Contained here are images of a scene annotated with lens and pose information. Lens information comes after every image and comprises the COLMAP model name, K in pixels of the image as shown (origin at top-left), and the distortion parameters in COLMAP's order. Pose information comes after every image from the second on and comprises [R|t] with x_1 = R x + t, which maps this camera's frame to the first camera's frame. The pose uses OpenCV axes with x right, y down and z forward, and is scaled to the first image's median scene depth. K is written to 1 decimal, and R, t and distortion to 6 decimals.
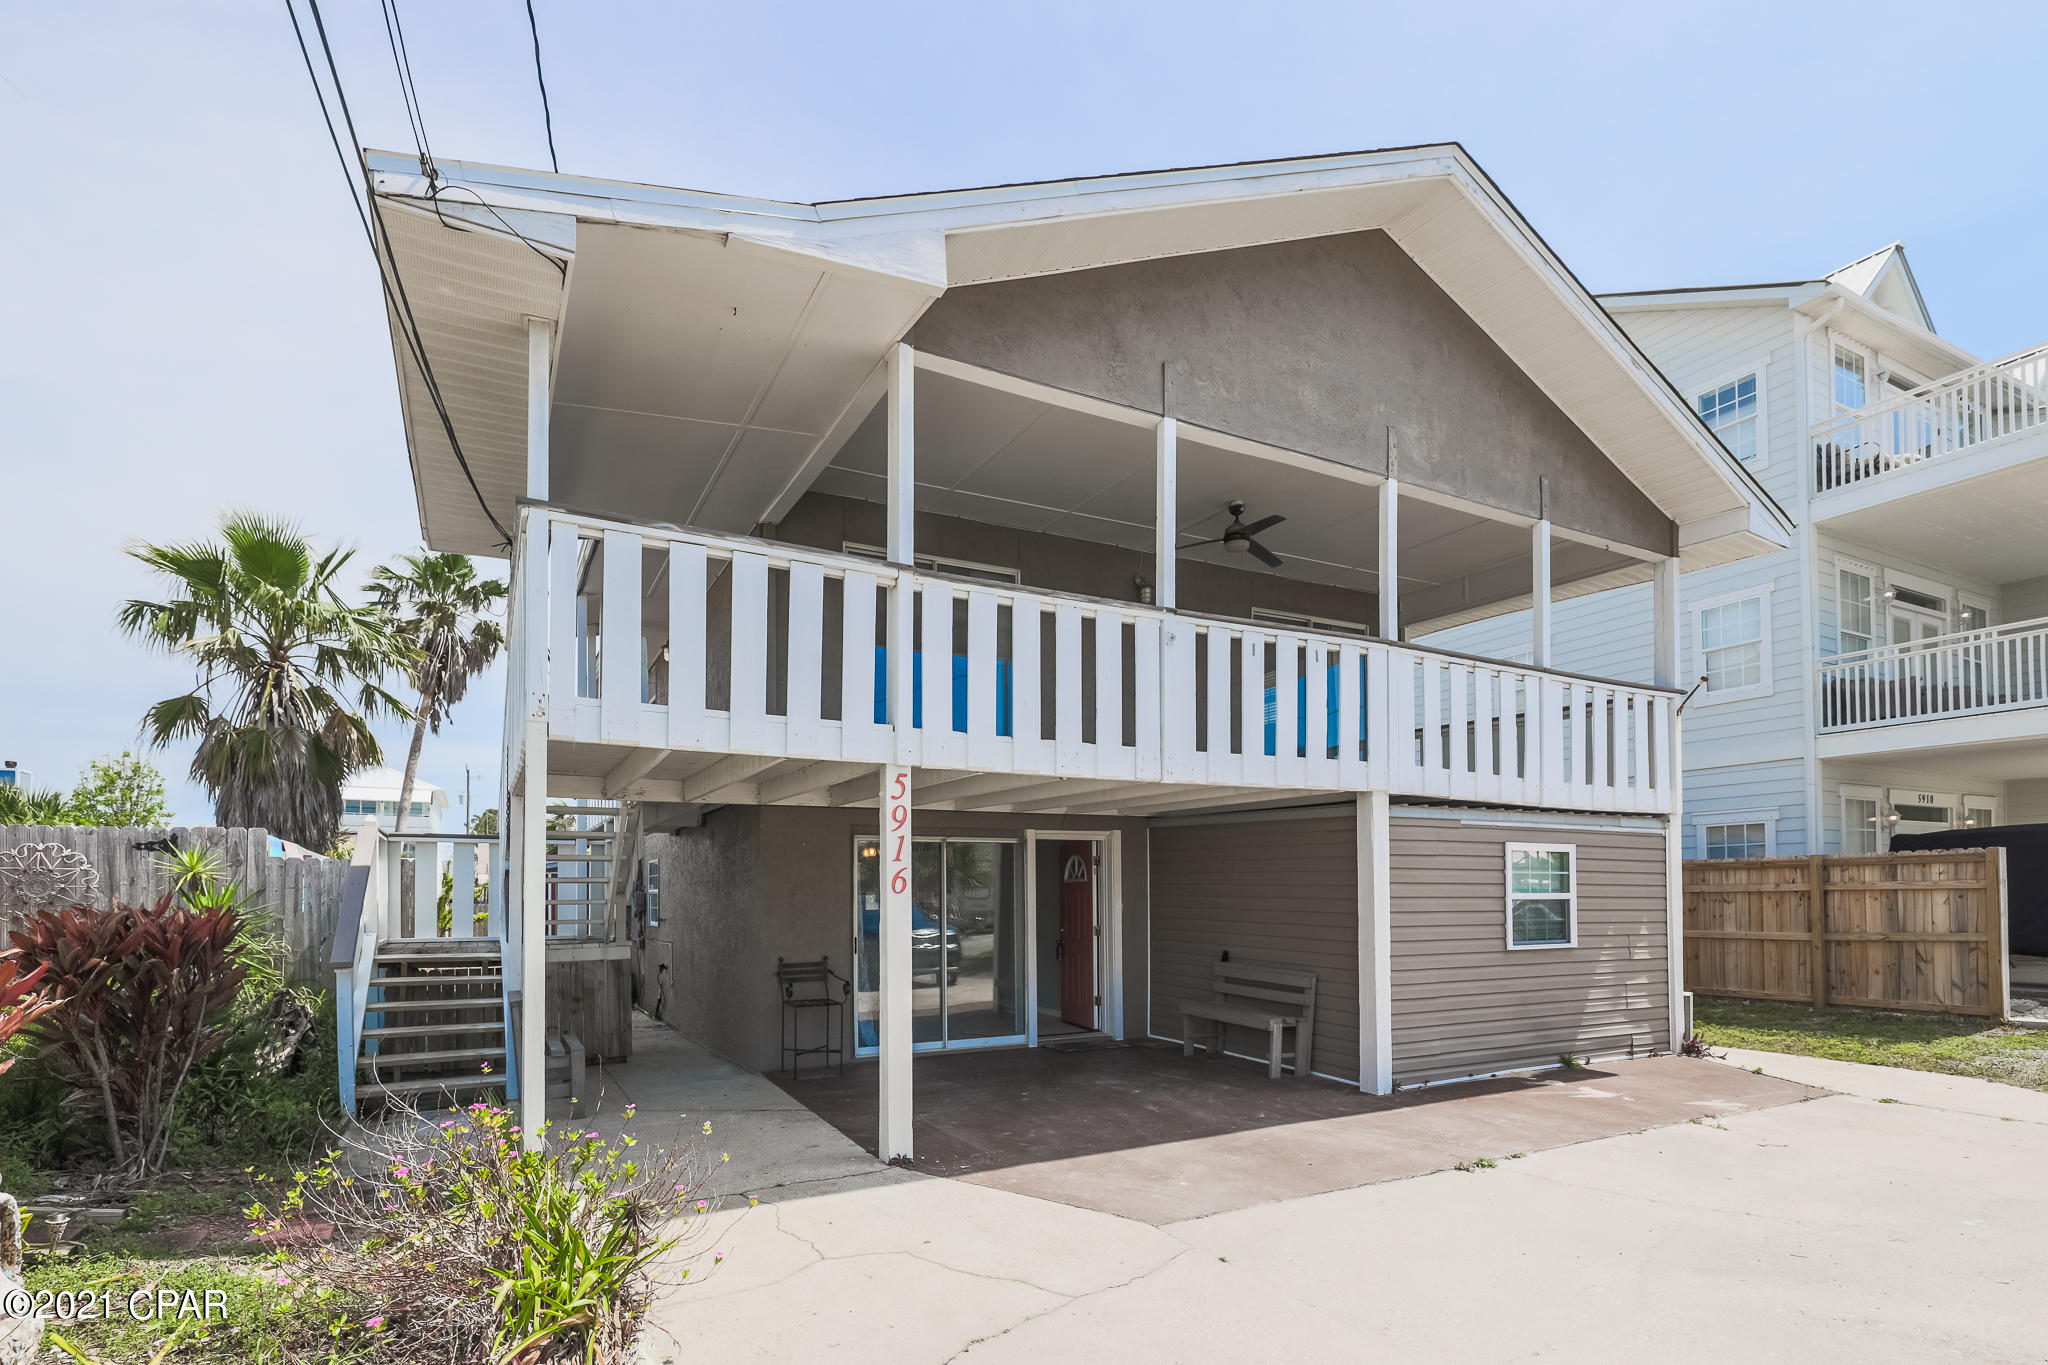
lens RADIAL K [[973.6, 0, 1013.4], [0, 973.6, 858.2], [0, 0, 1]] dist [0.009097, -0.001550]
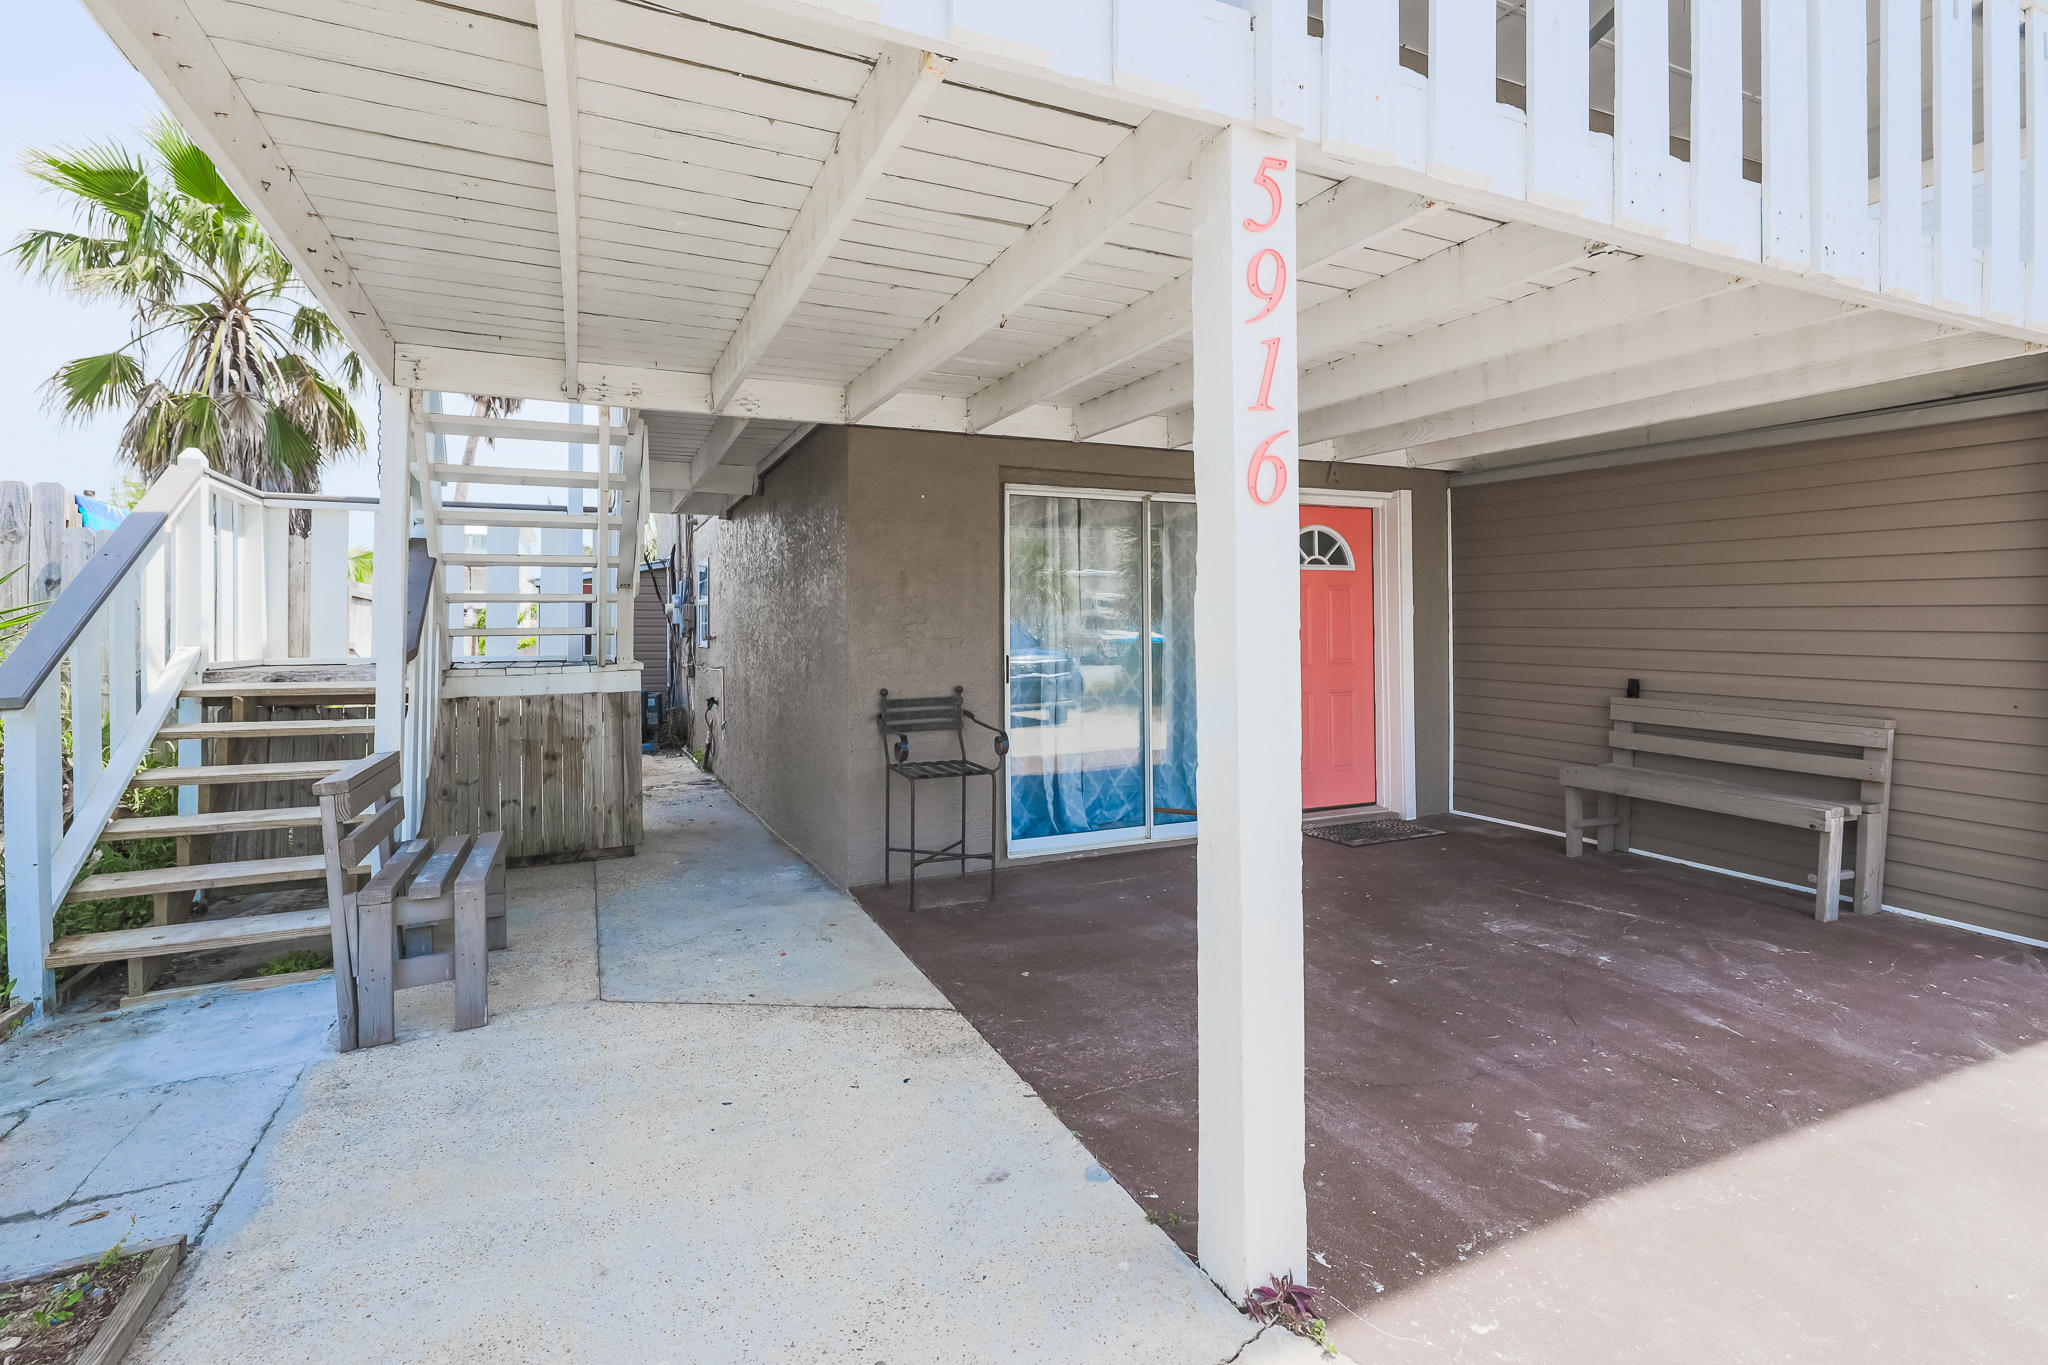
lens RADIAL K [[973.6, 0, 1063.0], [0, 973.6, 591.7], [0, 0, 1]] dist [0.009097, -0.001550]
pose [[0.999624, -0.002426, -0.027326, -0.115665], [0.002504, 0.999993, 0.002799, 0.042364], [0.027319, -0.002866, 0.999623, 0.422065]]
